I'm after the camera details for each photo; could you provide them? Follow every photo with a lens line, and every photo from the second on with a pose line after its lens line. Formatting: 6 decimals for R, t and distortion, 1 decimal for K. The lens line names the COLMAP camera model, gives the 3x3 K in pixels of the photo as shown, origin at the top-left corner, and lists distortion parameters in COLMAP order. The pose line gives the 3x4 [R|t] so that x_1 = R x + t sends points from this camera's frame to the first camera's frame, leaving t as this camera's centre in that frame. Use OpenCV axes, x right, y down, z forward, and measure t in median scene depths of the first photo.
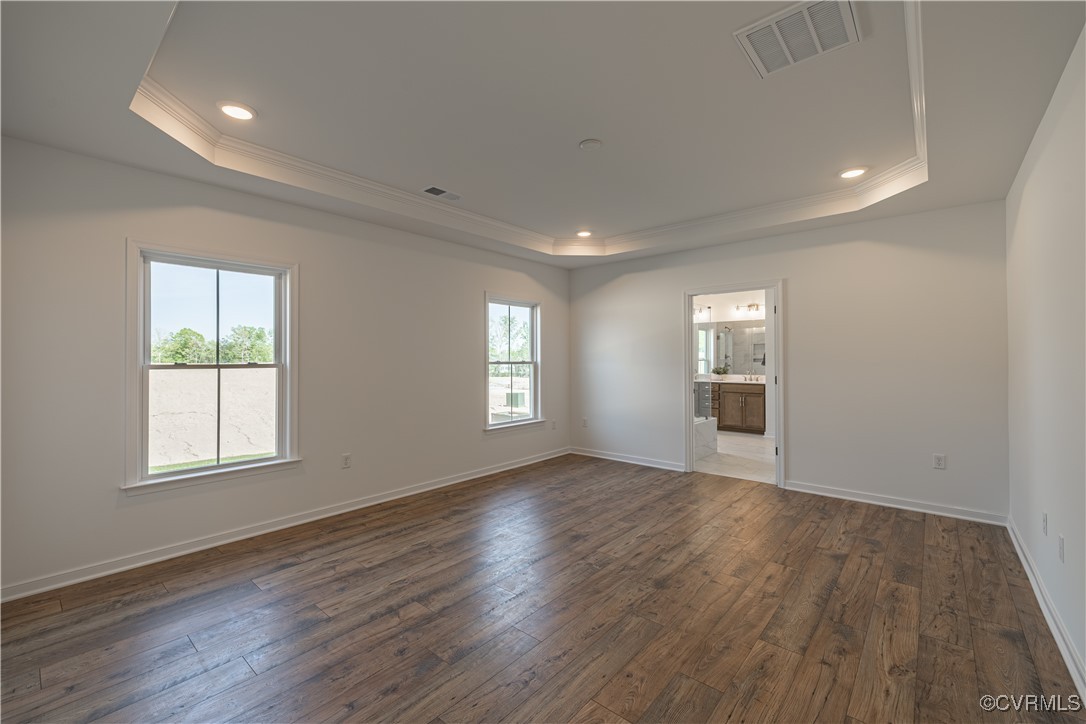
lens RADIAL K [[456.3, 0, 536.6], [0, 456.3, 359.9], [0, 0, 1]] dist [0.003197, -0.000905]
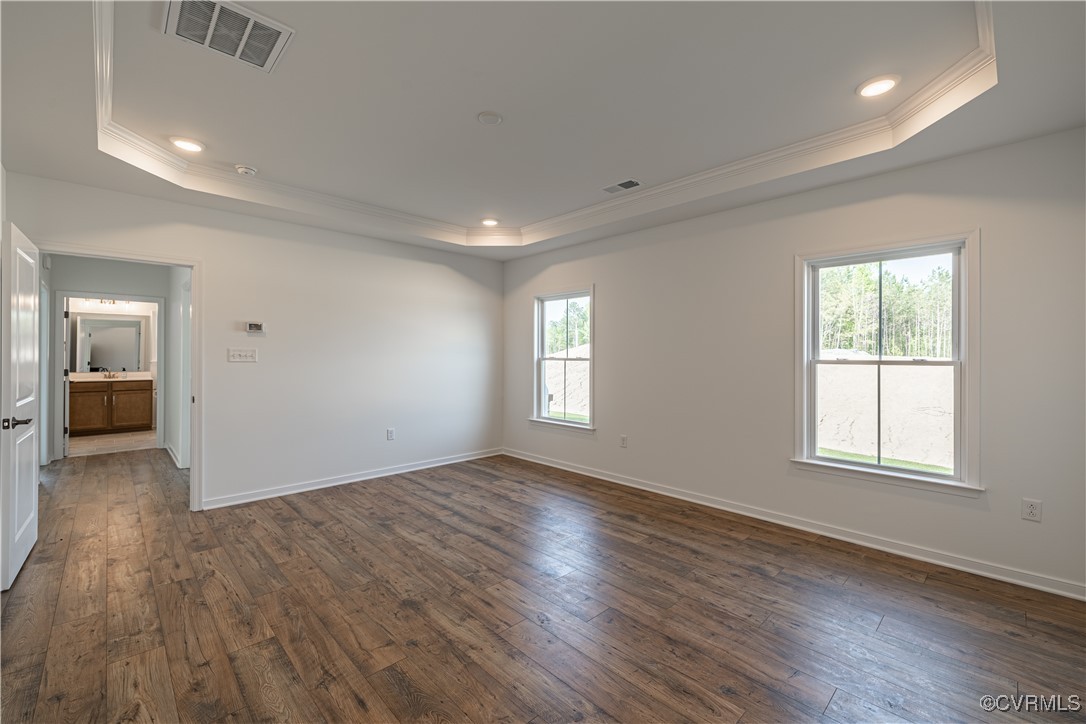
lens RADIAL K [[456.3, 0, 543.6], [0, 456.3, 357.4], [0, 0, 1]] dist [0.003197, -0.000905]
pose [[-0.092132, 0.007340, -0.995720, 1.011314], [-0.004803, 0.999958, 0.007816, -0.001314], [0.995735, 0.005503, -0.092093, 1.192981]]
